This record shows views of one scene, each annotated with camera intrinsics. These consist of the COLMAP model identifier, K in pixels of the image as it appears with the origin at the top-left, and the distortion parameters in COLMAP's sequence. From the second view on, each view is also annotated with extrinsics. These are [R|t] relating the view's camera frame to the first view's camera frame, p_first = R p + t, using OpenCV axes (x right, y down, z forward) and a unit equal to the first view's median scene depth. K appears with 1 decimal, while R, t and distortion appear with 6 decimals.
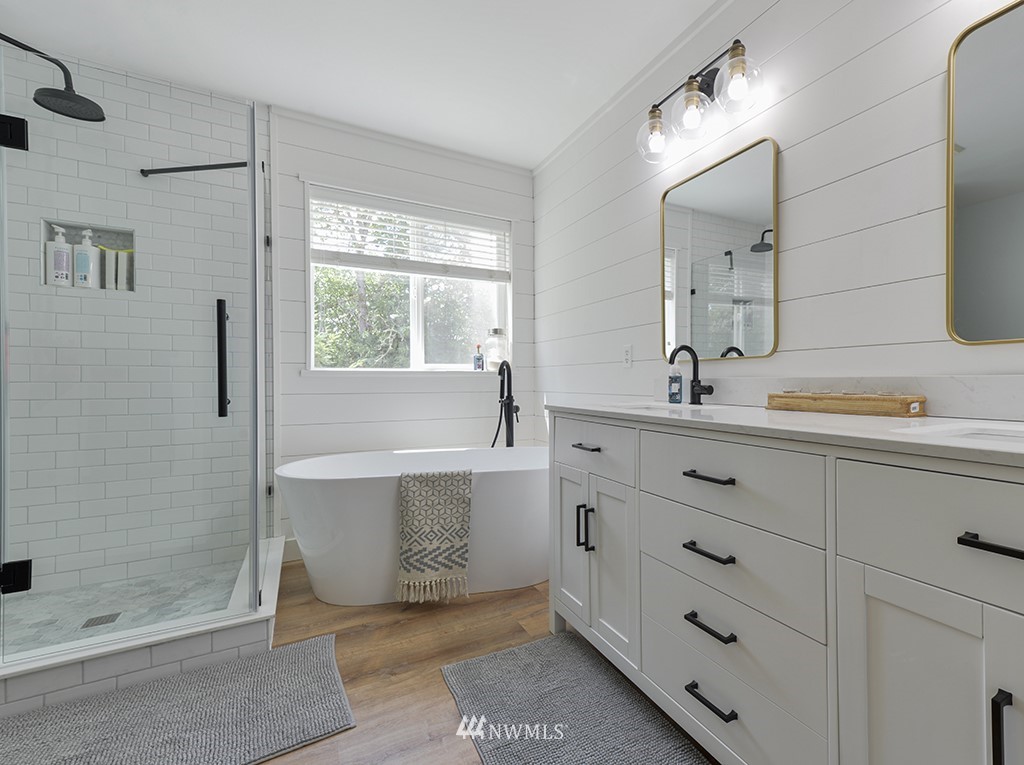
lens RADIAL K [[415.6, 0, 512.0], [0, 415.6, 382.5], [0, 0, 1]] dist [0.001025, -0.000122]
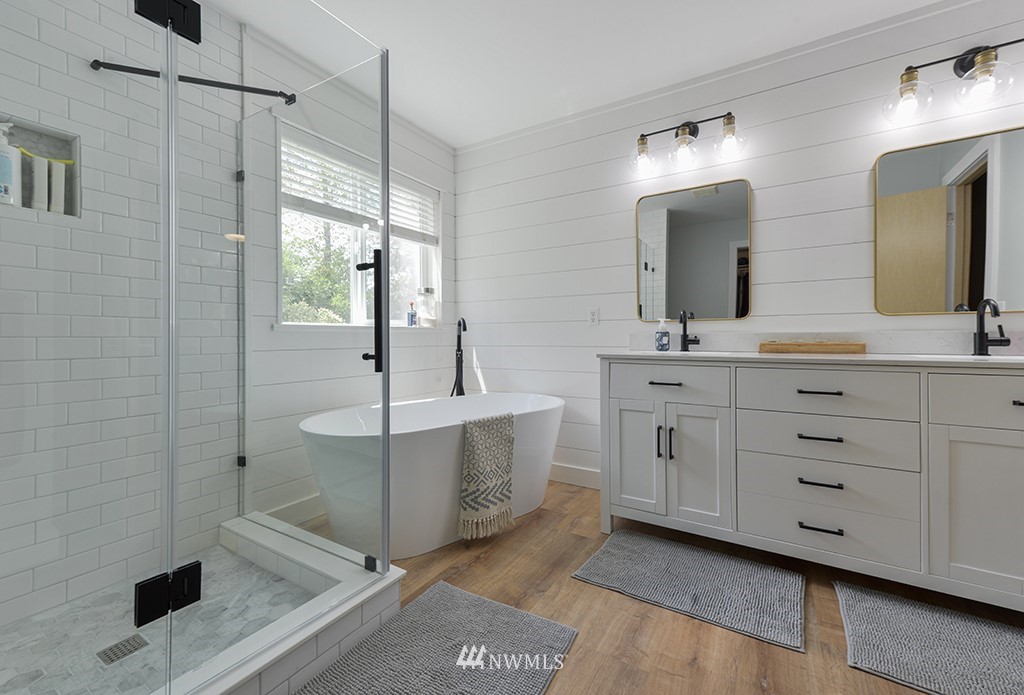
lens RADIAL K [[420.8, 0, 357.5], [0, 420.8, 335.5], [0, 0, 1]] dist [0.002602, 0.000786]
pose [[0.908768, 0.002039, 0.417296, -0.977565], [0.002828, 0.999935, -0.011043, 0.008342], [-0.417291, 0.011216, 0.908704, 0.121163]]
